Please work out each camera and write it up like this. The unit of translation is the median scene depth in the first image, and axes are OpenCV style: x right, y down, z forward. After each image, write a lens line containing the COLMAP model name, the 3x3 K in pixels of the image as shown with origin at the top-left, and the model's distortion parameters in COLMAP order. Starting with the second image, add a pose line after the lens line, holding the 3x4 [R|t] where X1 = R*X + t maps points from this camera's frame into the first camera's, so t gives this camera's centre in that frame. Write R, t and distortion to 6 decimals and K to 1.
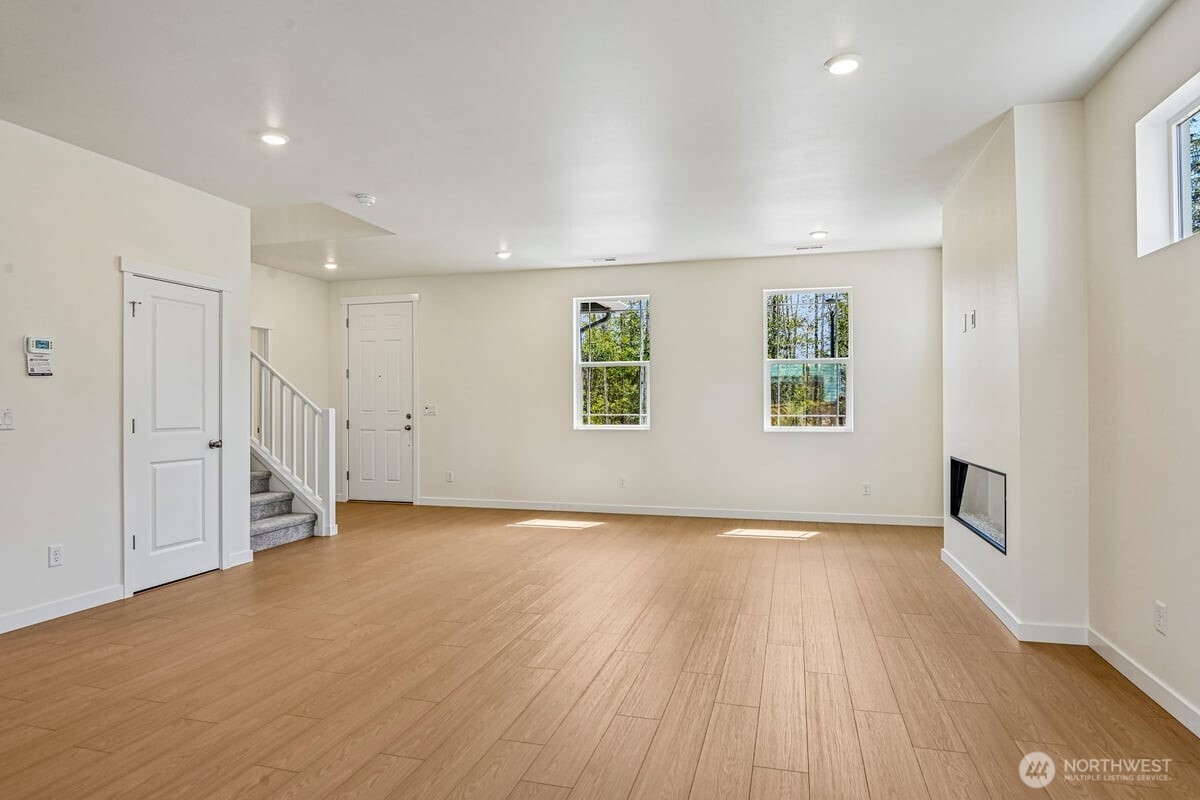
lens RADIAL K [[692.4, 0, 604.9], [0, 692.4, 408.3], [0, 0, 1]] dist [-0.002253, -0.000211]
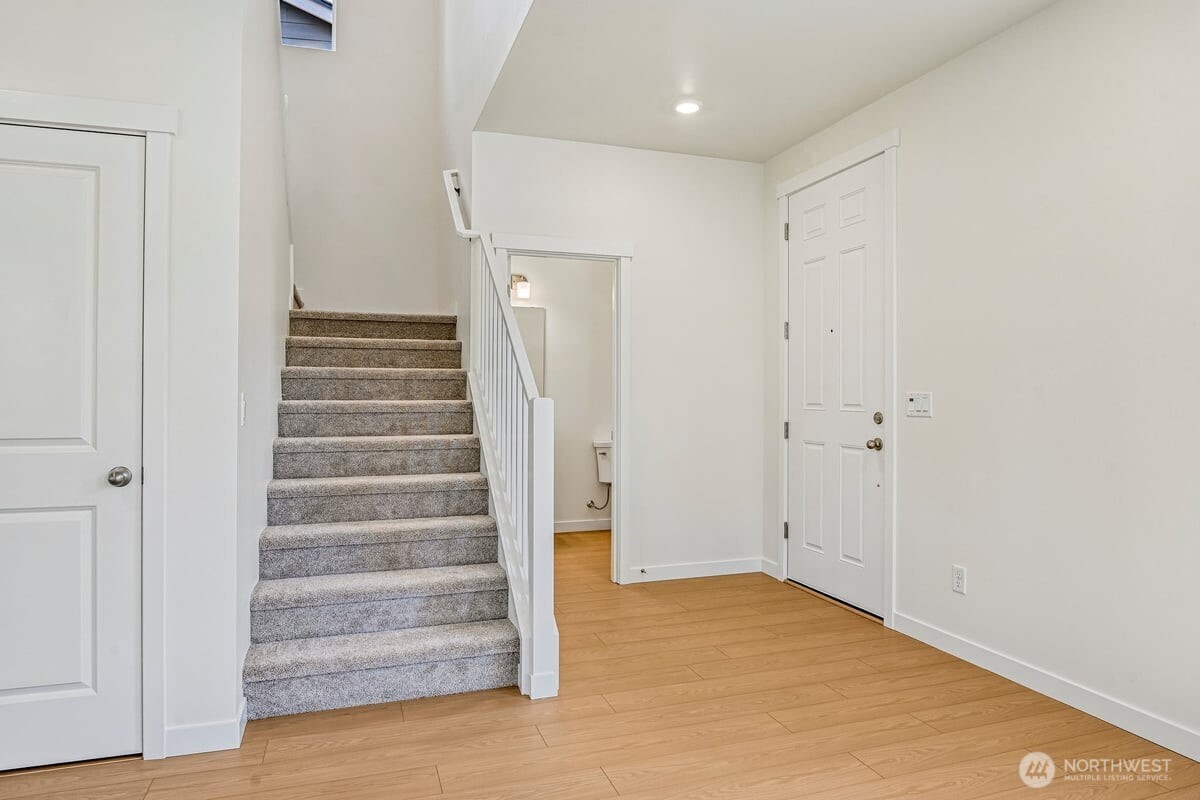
lens RADIAL K [[739.3, 0, 600.0], [0, 739.3, 400.0], [0, 0, 1]] dist [-0.003136, -0.001127]
pose [[0.561636, 0.007085, -0.827354, 0.001506], [-0.005270, 0.999974, 0.004986, -0.001503], [0.827368, 0.001559, 0.561659, 0.772032]]
